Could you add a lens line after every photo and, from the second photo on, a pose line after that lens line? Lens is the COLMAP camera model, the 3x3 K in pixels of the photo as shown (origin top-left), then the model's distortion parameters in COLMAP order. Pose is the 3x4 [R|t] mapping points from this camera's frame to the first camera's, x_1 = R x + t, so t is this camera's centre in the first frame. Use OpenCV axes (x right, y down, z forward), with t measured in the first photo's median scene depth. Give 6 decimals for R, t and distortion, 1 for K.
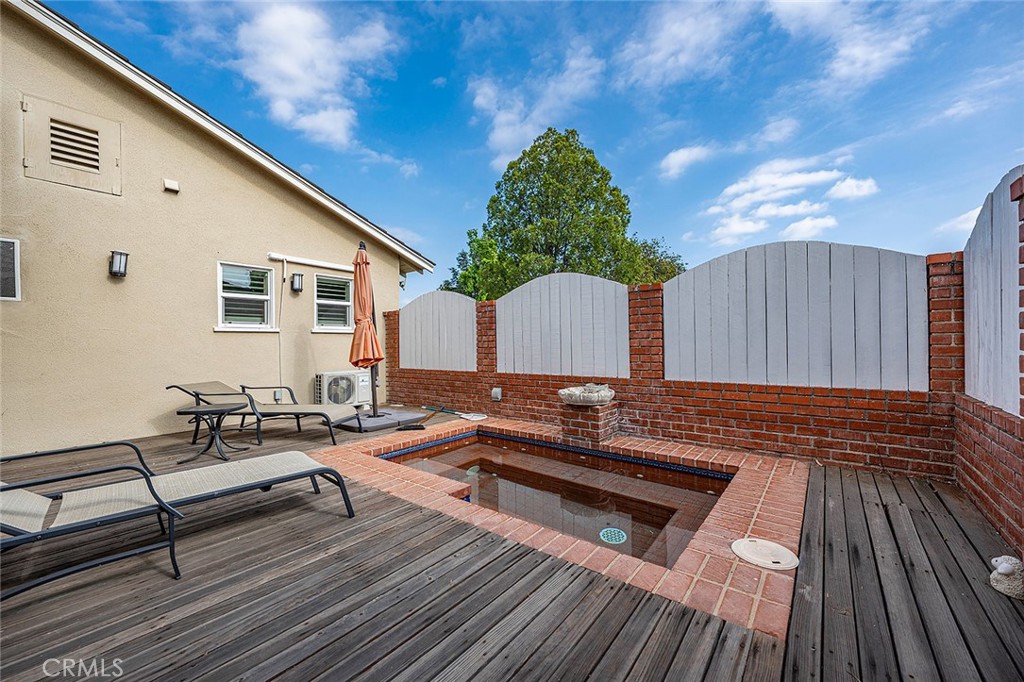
lens RADIAL K [[403.7, 0, 512.0], [0, 403.7, 341.0], [0, 0, 1]] dist [0.000100, -0.000003]
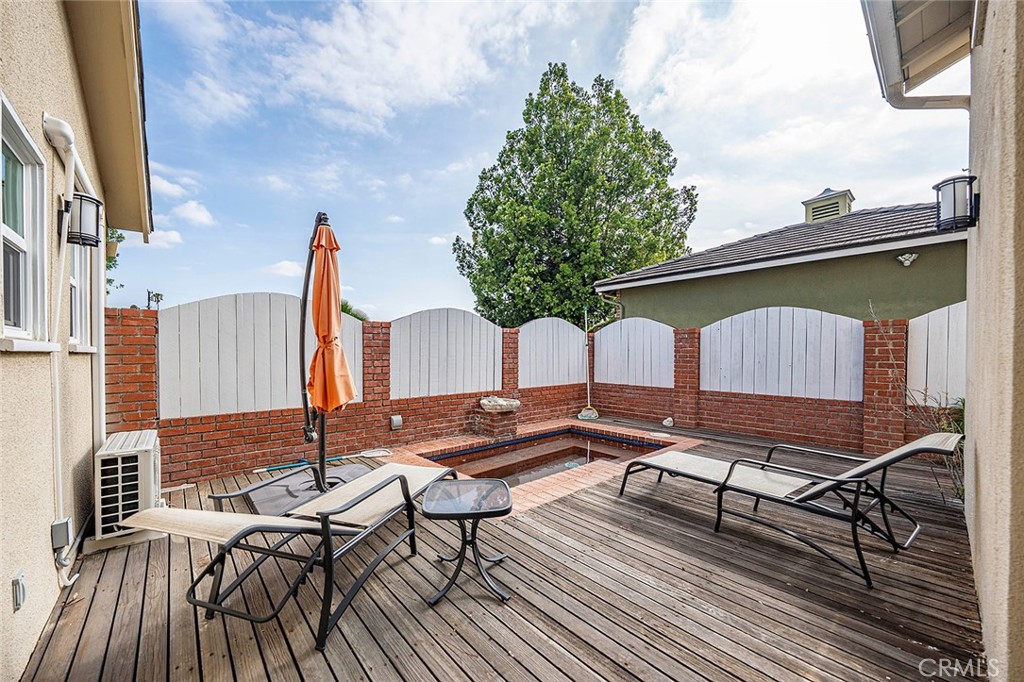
lens RADIAL K [[378.9, 0, 510.5], [0, 378.9, 363.3], [0, 0, 1]] dist [0.000037, 0.000000]
pose [[0.176260, 0.002352, 0.984341, -1.135696], [0.011714, 0.999921, -0.004486, 0.005641], [-0.984274, 0.012322, 0.176219, 0.784346]]
